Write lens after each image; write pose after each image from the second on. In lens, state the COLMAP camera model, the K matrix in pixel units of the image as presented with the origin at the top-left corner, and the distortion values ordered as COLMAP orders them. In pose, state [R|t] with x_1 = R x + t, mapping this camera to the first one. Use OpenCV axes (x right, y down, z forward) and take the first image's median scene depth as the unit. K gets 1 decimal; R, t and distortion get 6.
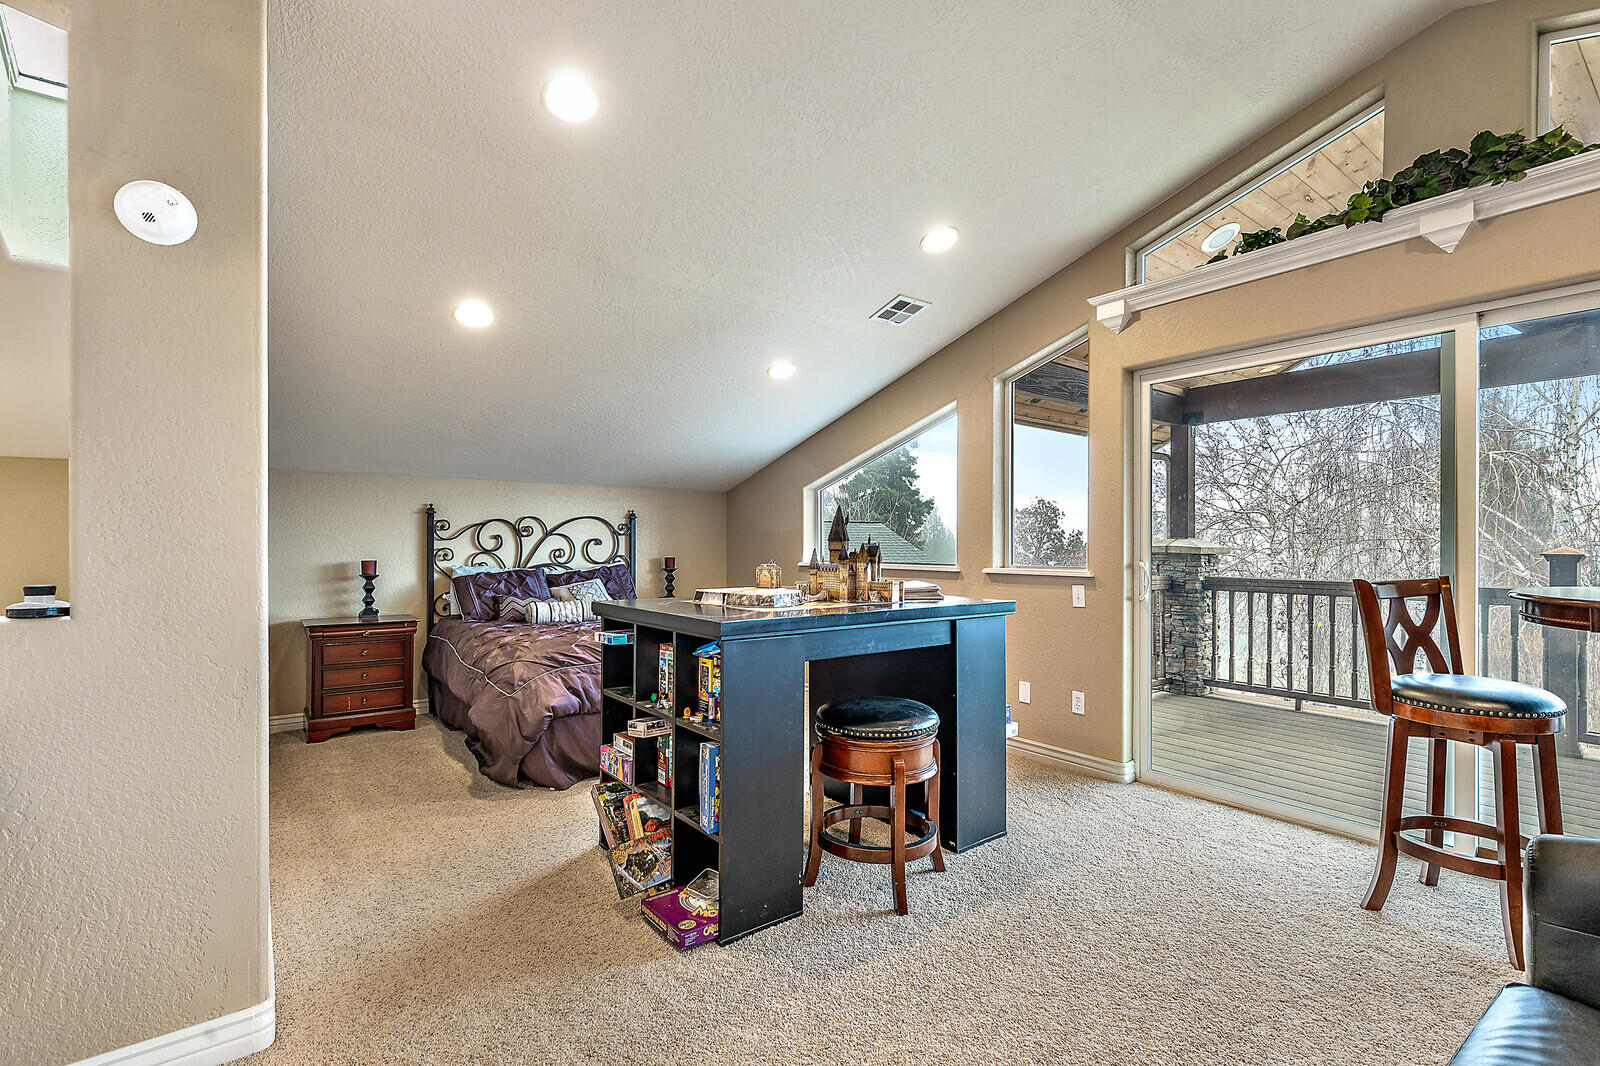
lens RADIAL K [[722.3, 0, 797.8], [0, 722.3, 527.3], [0, 0, 1]] dist [0.008575, -0.000346]
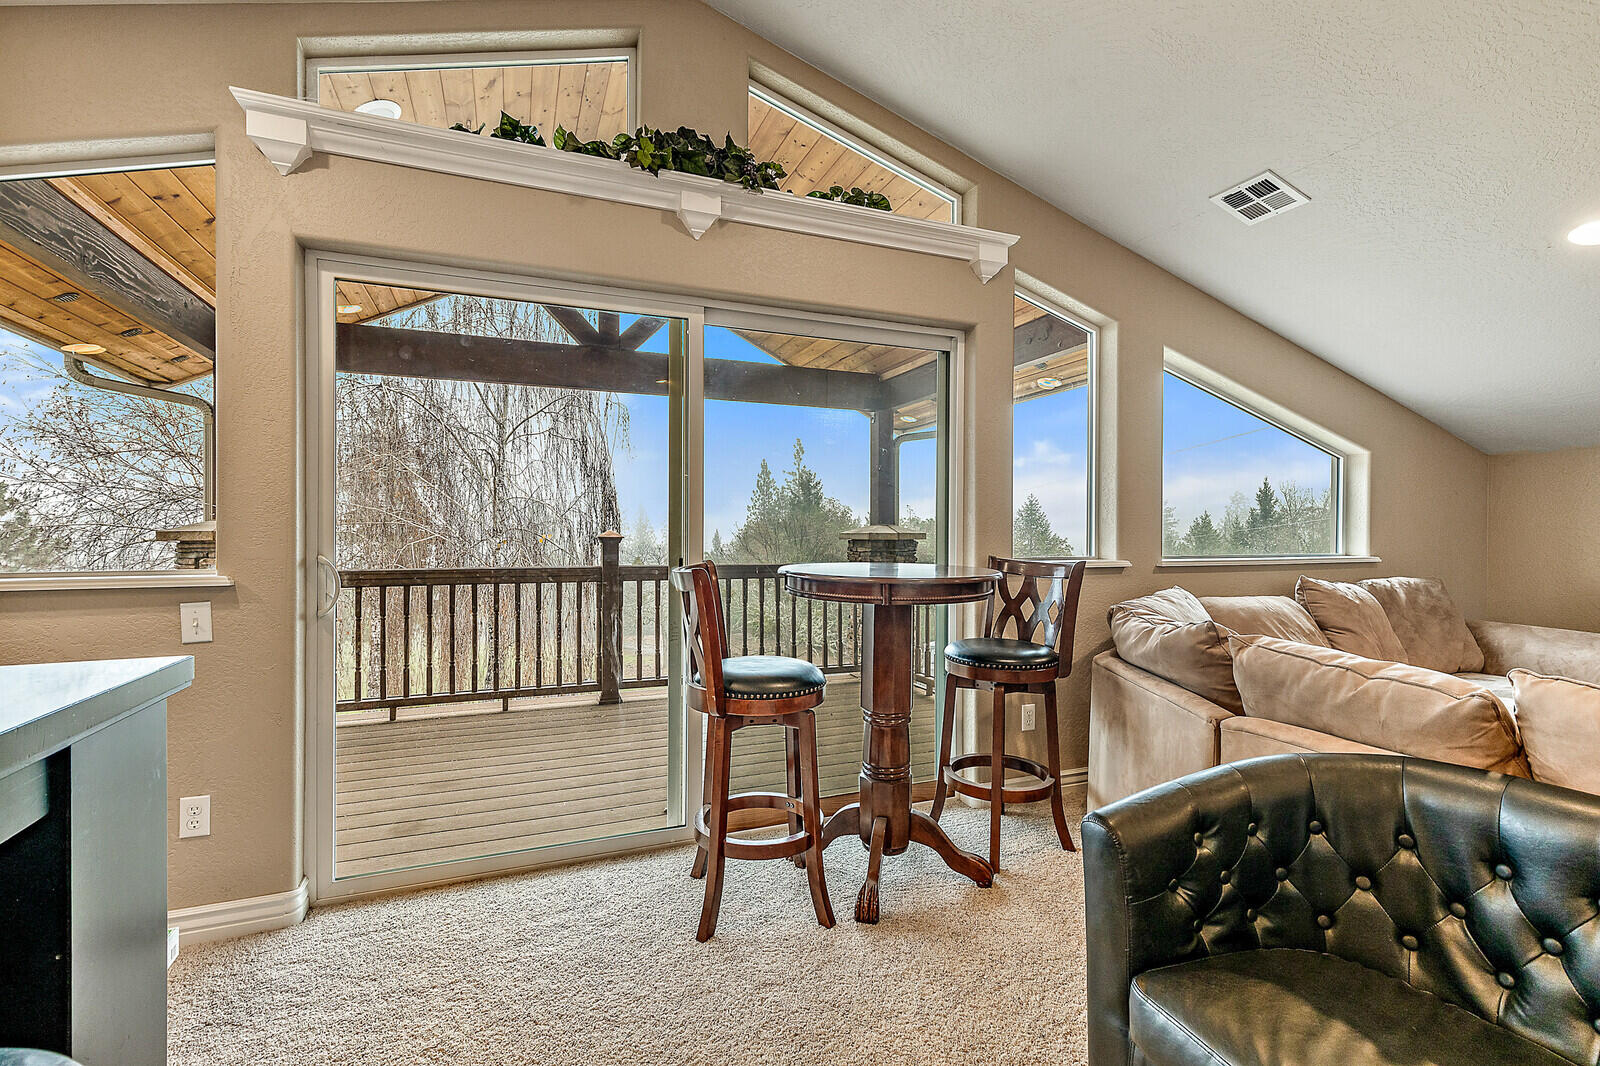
lens RADIAL K [[722.3, 0, 797.8], [0, 722.3, 527.3], [0, 0, 1]] dist [0.008575, -0.000346]
pose [[0.261200, 0.001678, 0.965283, -0.029285], [-0.022142, 0.999746, 0.004254, 0.013070], [-0.965031, -0.022484, 0.261171, 0.511954]]
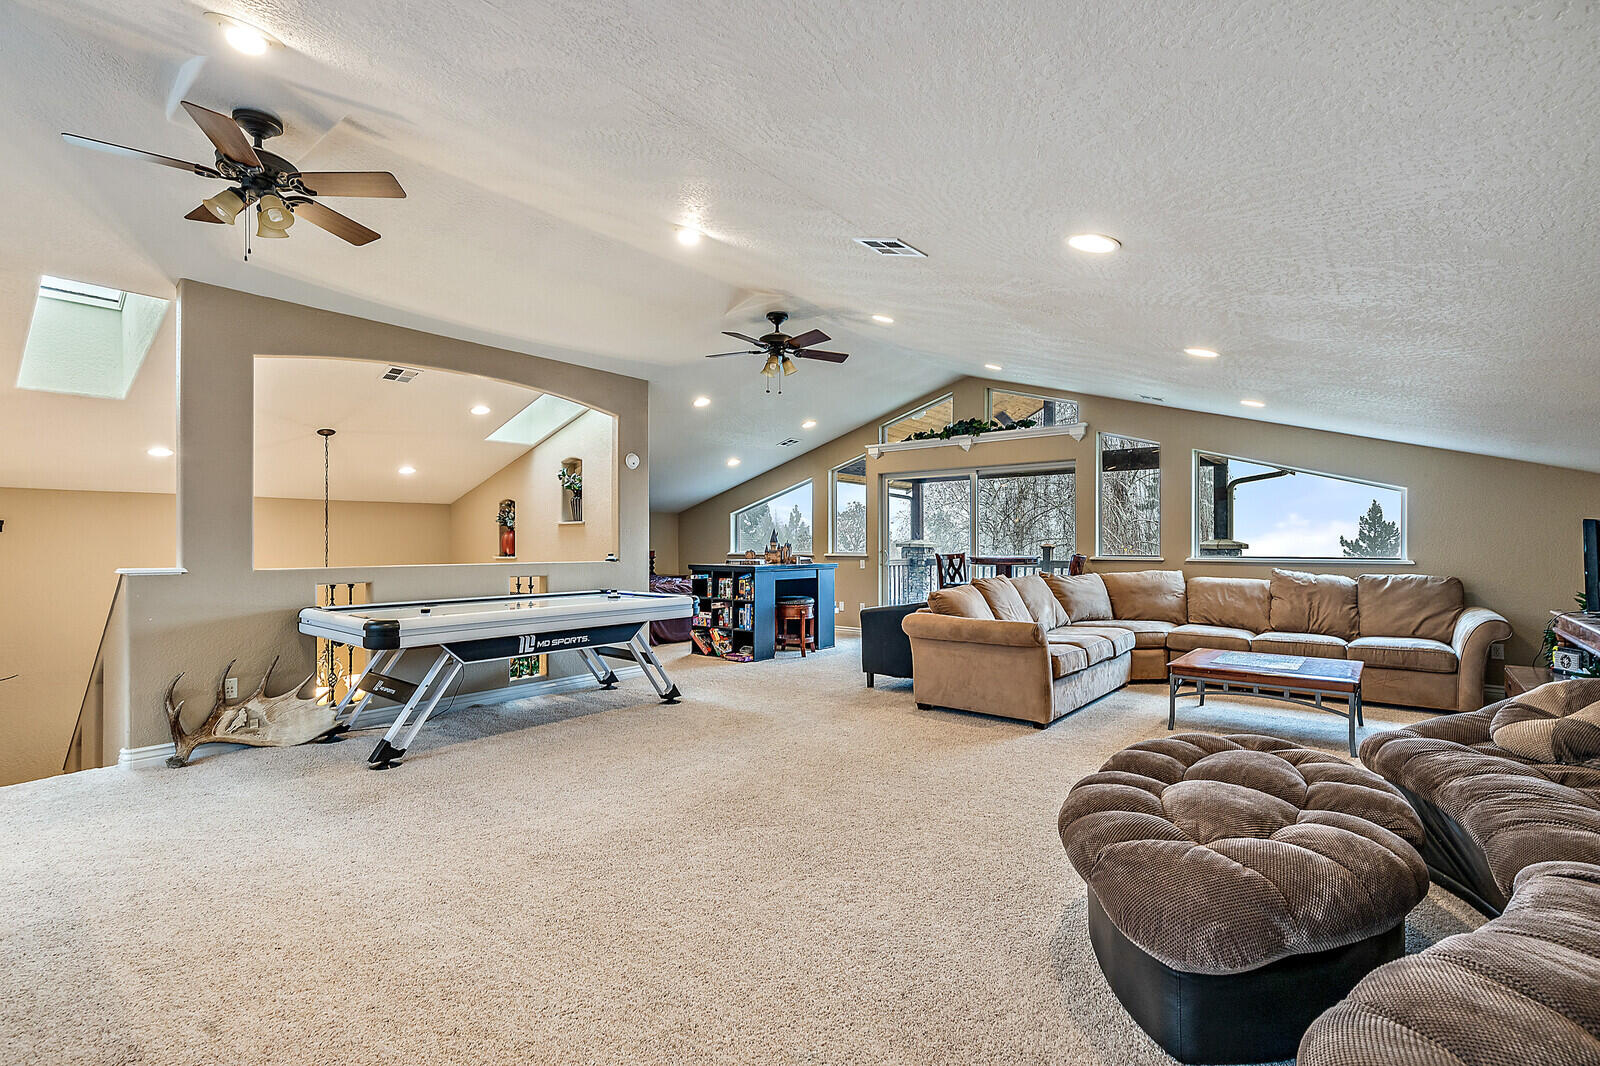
lens RADIAL K [[722.3, 0, 797.8], [0, 722.3, 527.3], [0, 0, 1]] dist [0.008575, -0.000346]
pose [[0.971626, 0.000376, 0.236521, -0.506118], [-0.000741, 0.999999, 0.001457, -0.041486], [-0.236520, -0.001591, 0.971625, -1.666410]]
